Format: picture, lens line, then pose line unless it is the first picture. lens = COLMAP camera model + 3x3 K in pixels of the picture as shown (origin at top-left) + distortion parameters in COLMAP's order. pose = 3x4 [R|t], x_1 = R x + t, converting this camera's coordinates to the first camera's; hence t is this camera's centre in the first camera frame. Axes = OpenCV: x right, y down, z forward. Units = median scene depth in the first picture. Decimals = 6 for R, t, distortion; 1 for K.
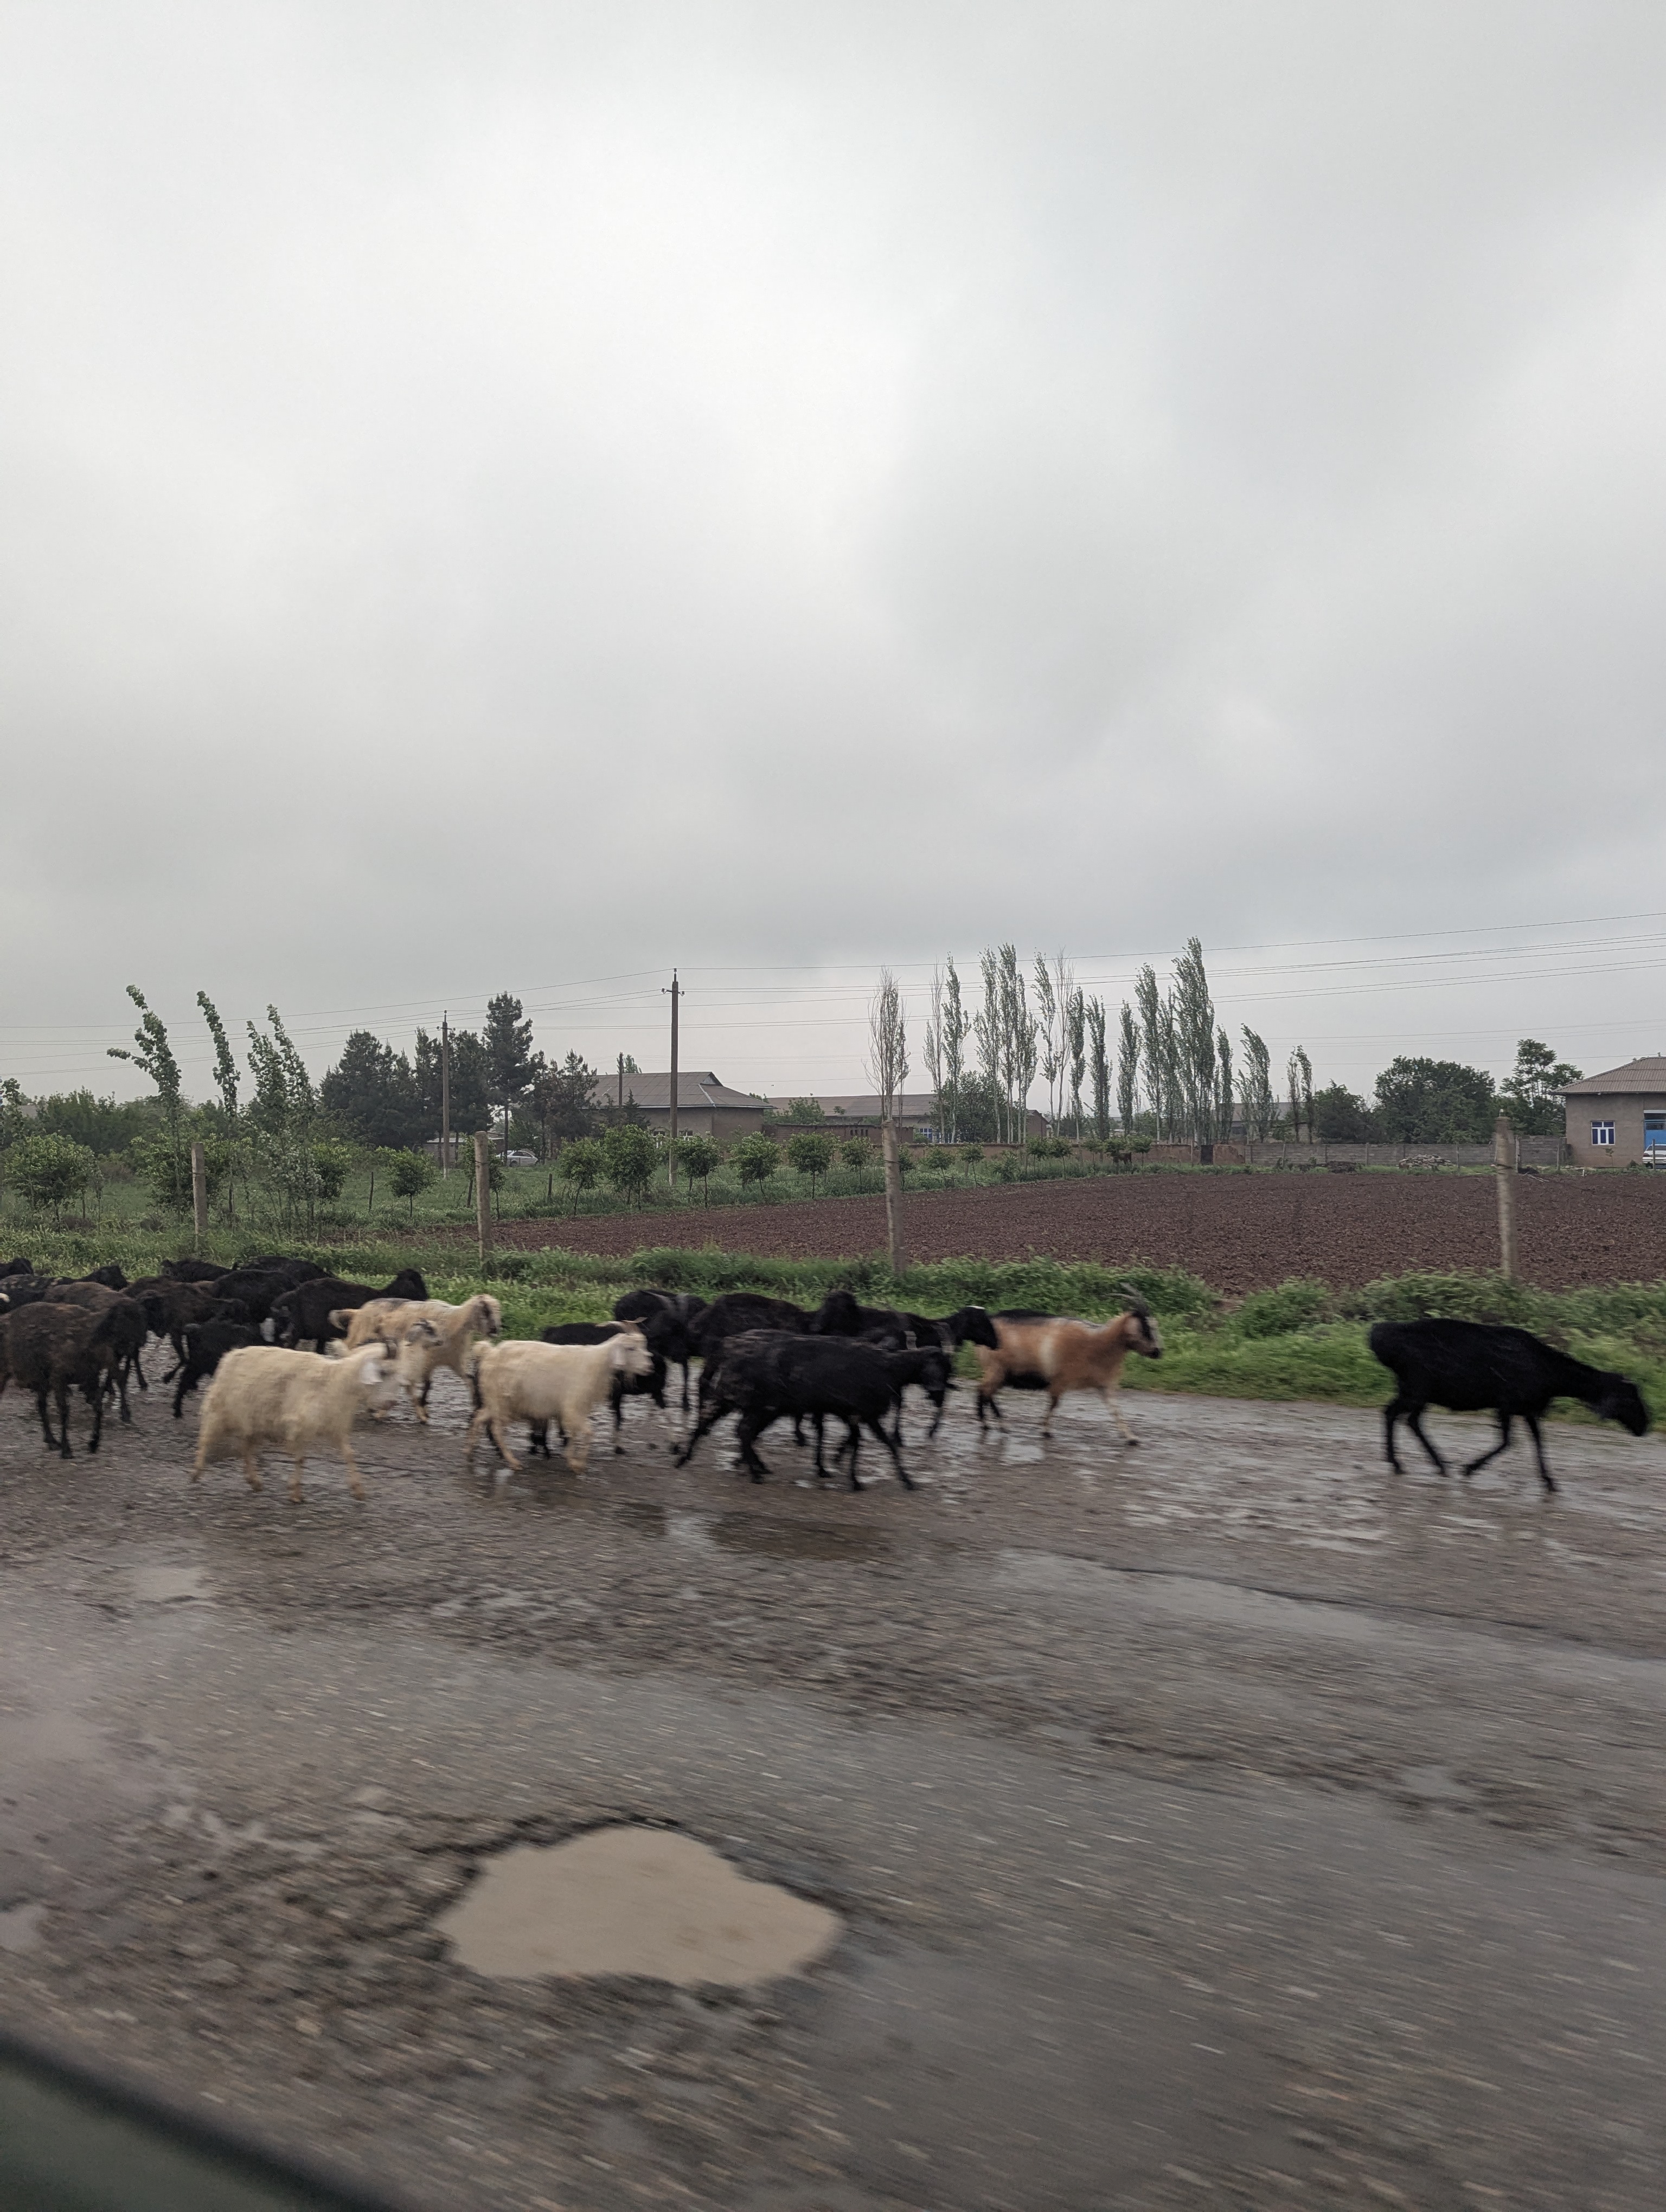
lens RADIAL K [[1531.6, 0, 867.3], [0, 1531.6, 1108.1], [0, 0, 1]] dist [0.072724, -0.000134]
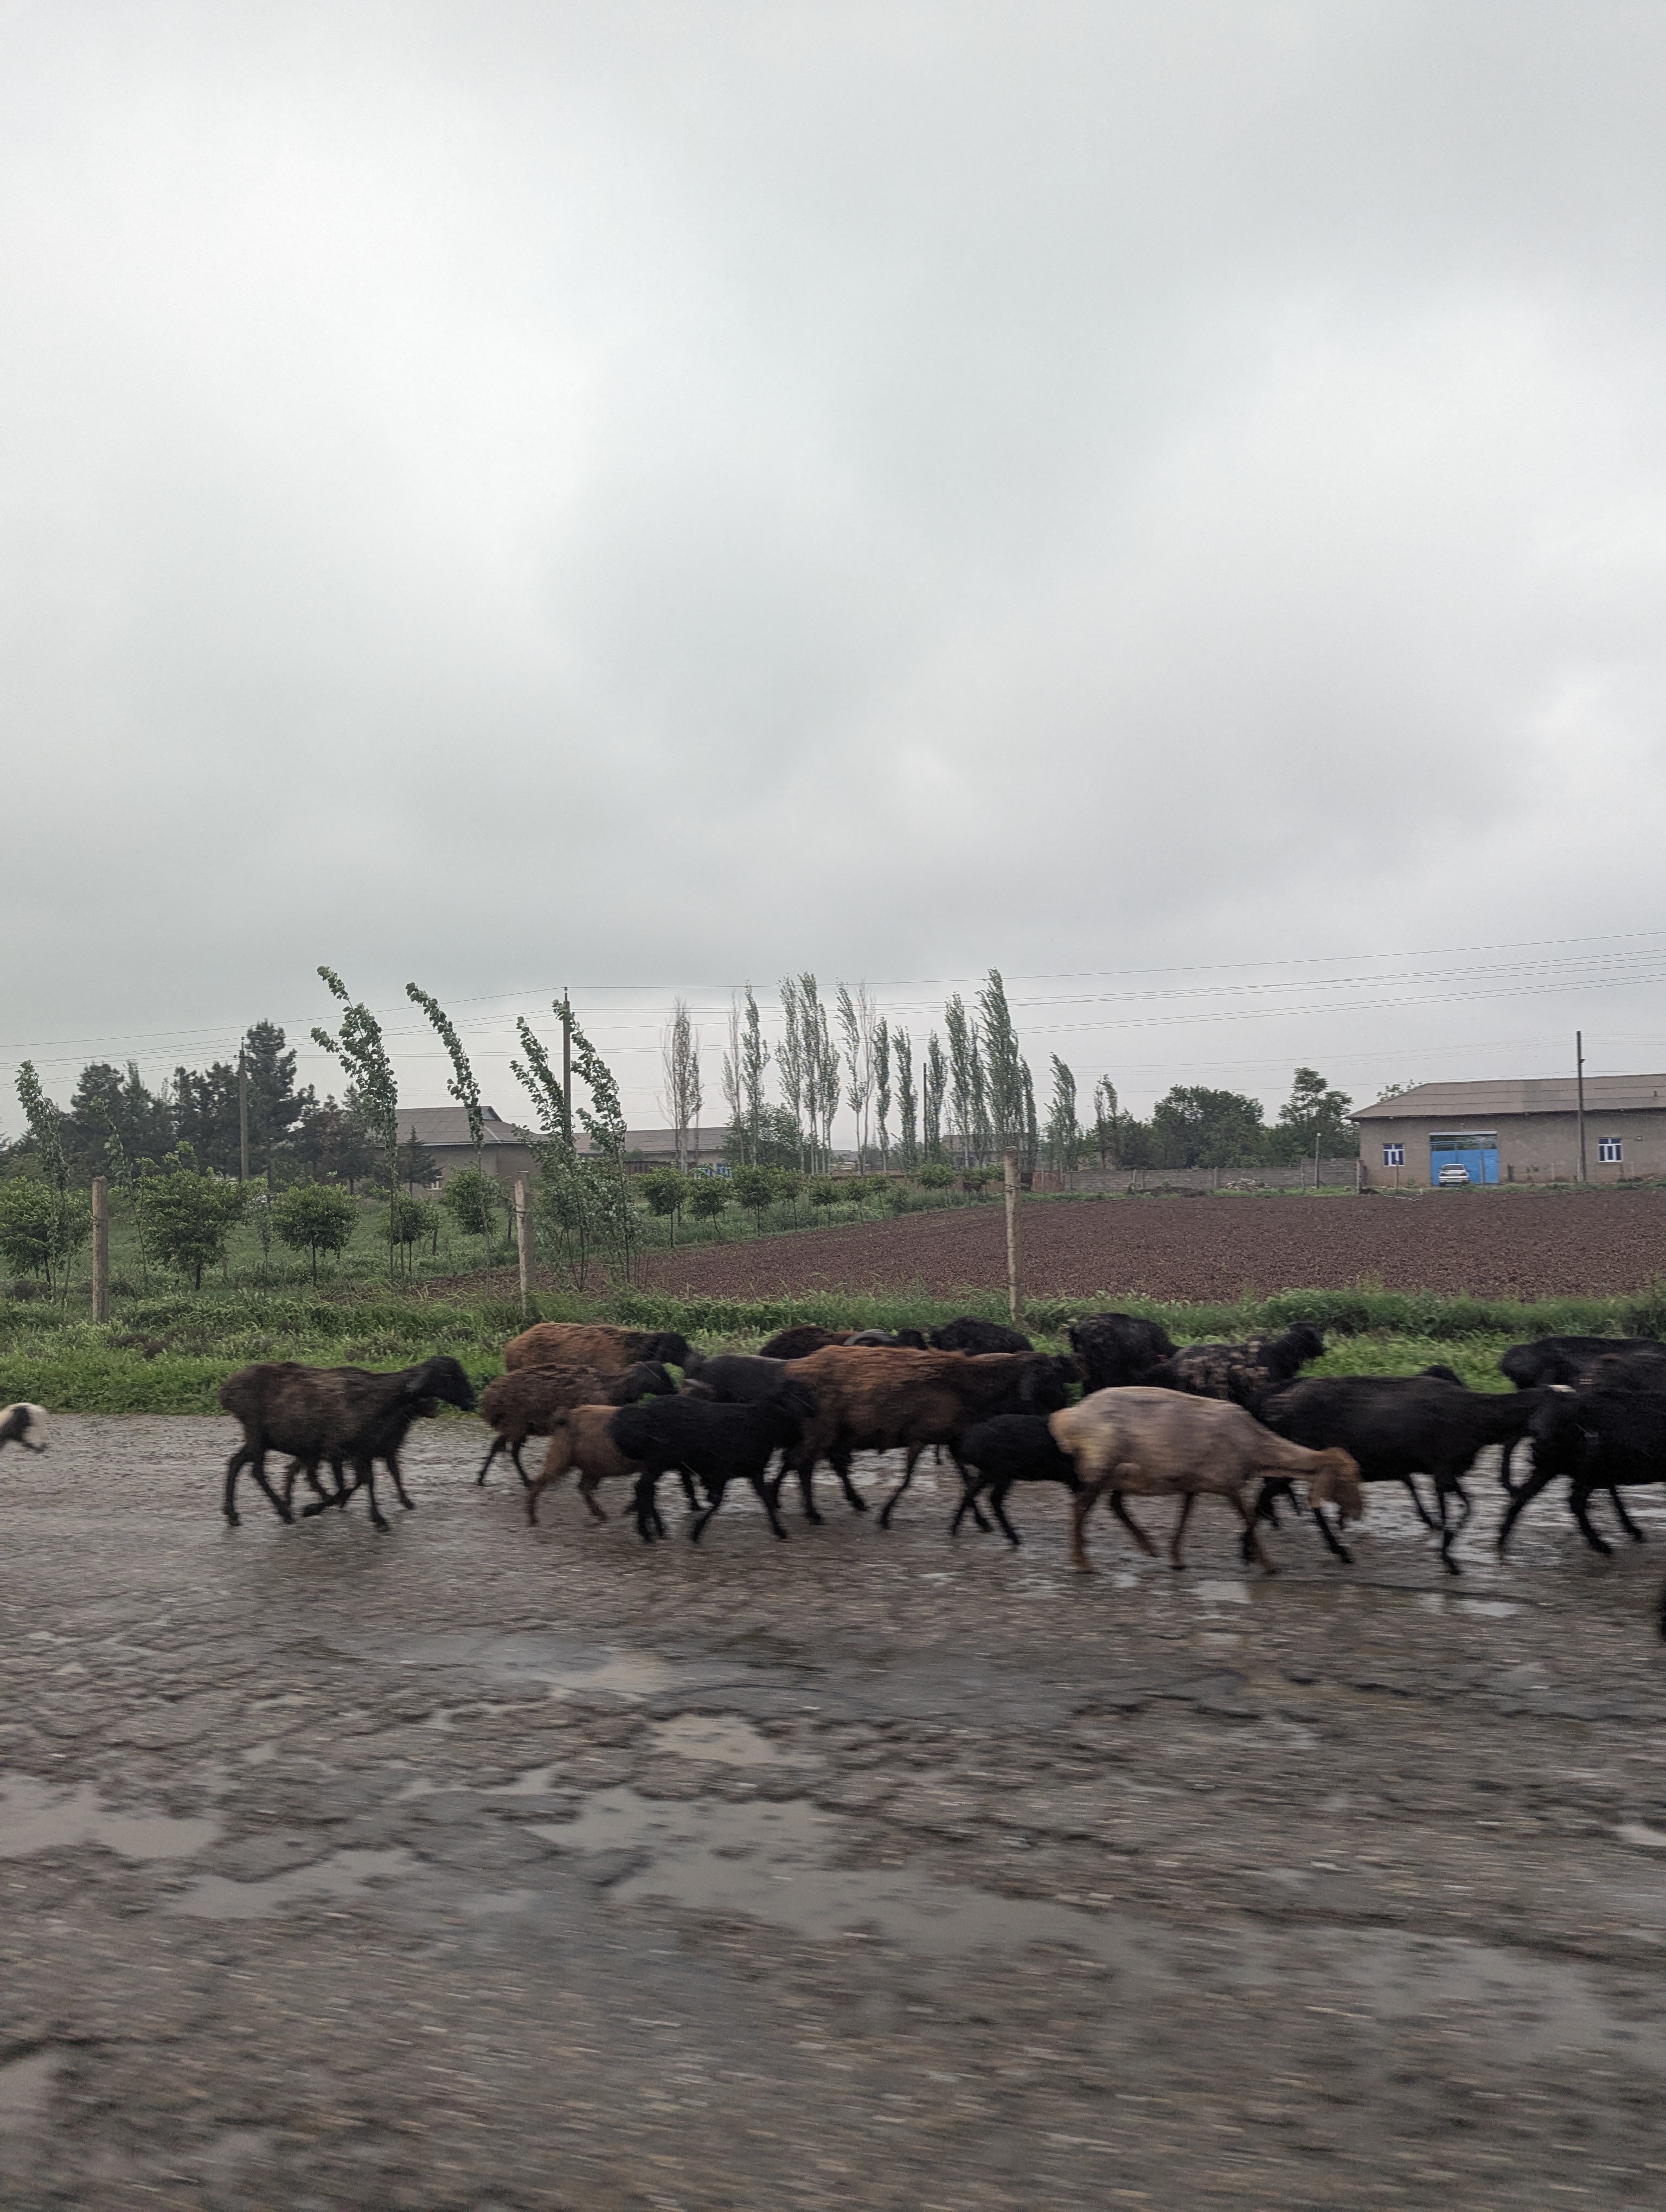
lens RADIAL K [[1531.6, 0, 867.3], [0, 1531.6, 1108.1], [0, 0, 1]] dist [0.072724, -0.000134]
pose [[0.979298, -0.009795, 0.202188, -0.074496], [0.014581, 0.999647, -0.022194, 0.001939], [-0.201899, 0.024683, 0.979095, 0.037495]]
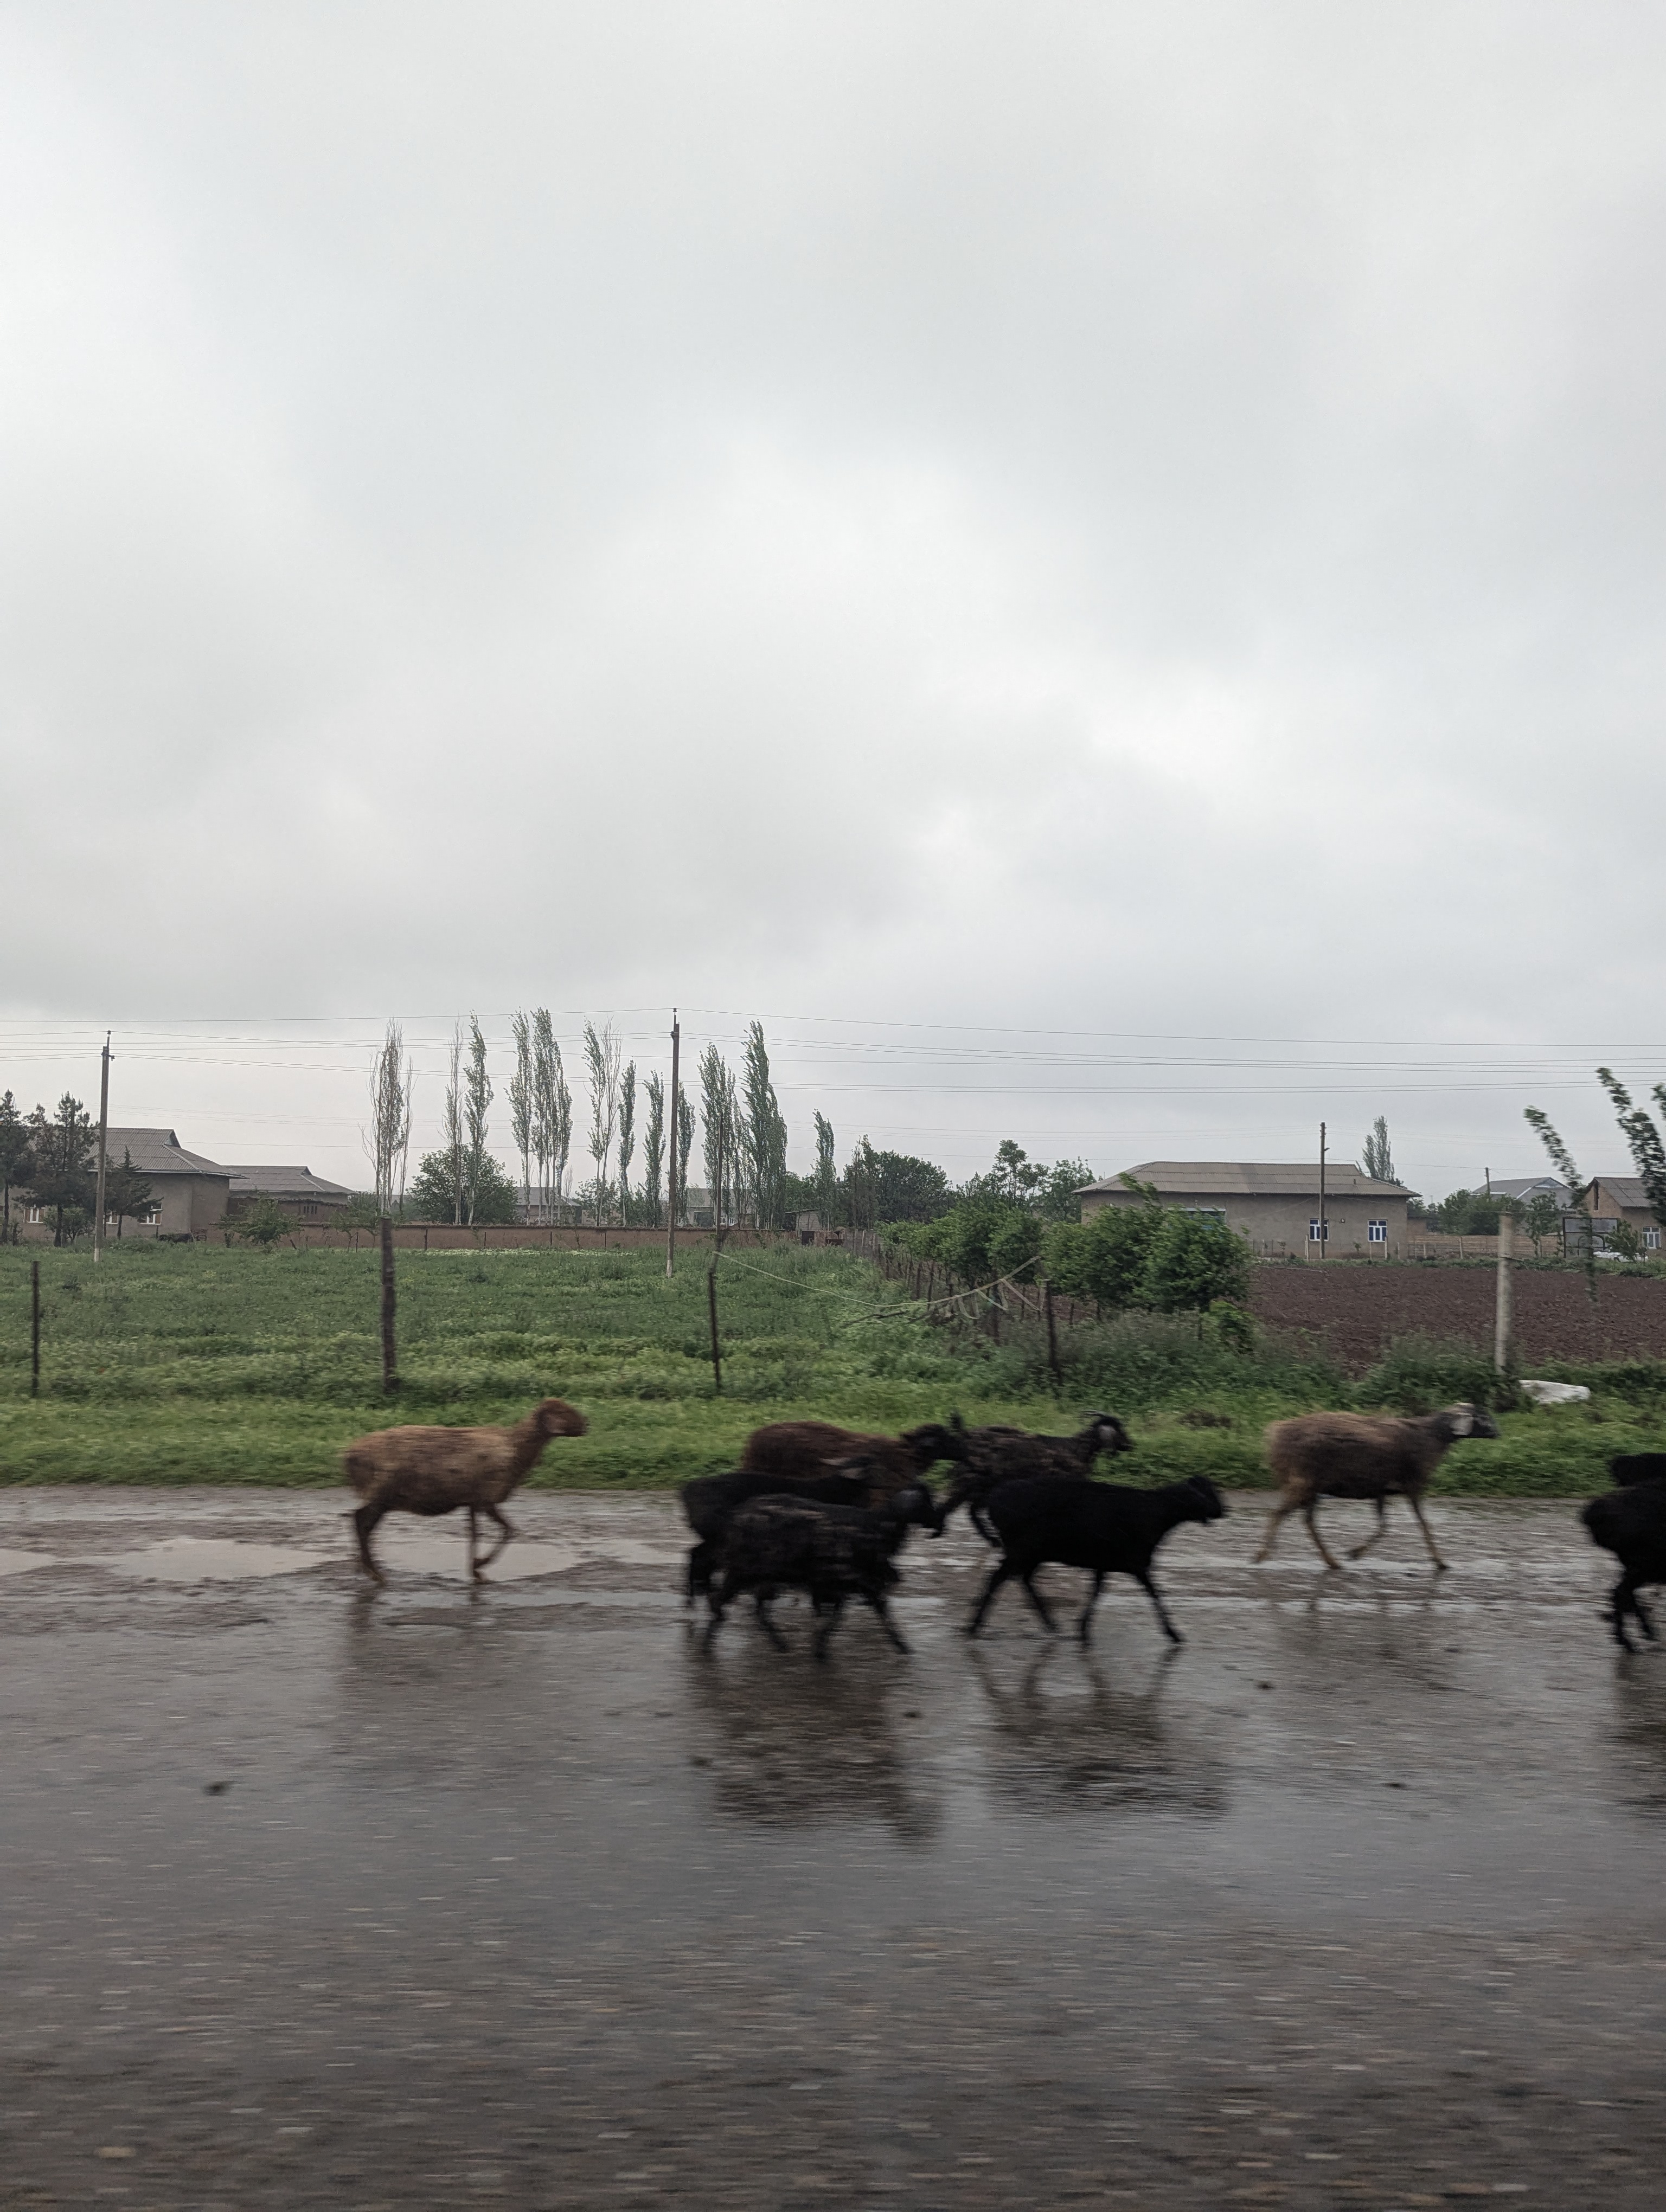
lens RADIAL K [[1519.4, 0, 806.0], [0, 1519.4, 1104.5], [0, 0, 1]] dist [0.043848, -0.000967]
pose [[0.849204, 0.060805, 0.524553, -0.266591], [-0.030975, 0.997374, -0.065468, 0.006164], [-0.527156, 0.039348, 0.848857, 0.151439]]
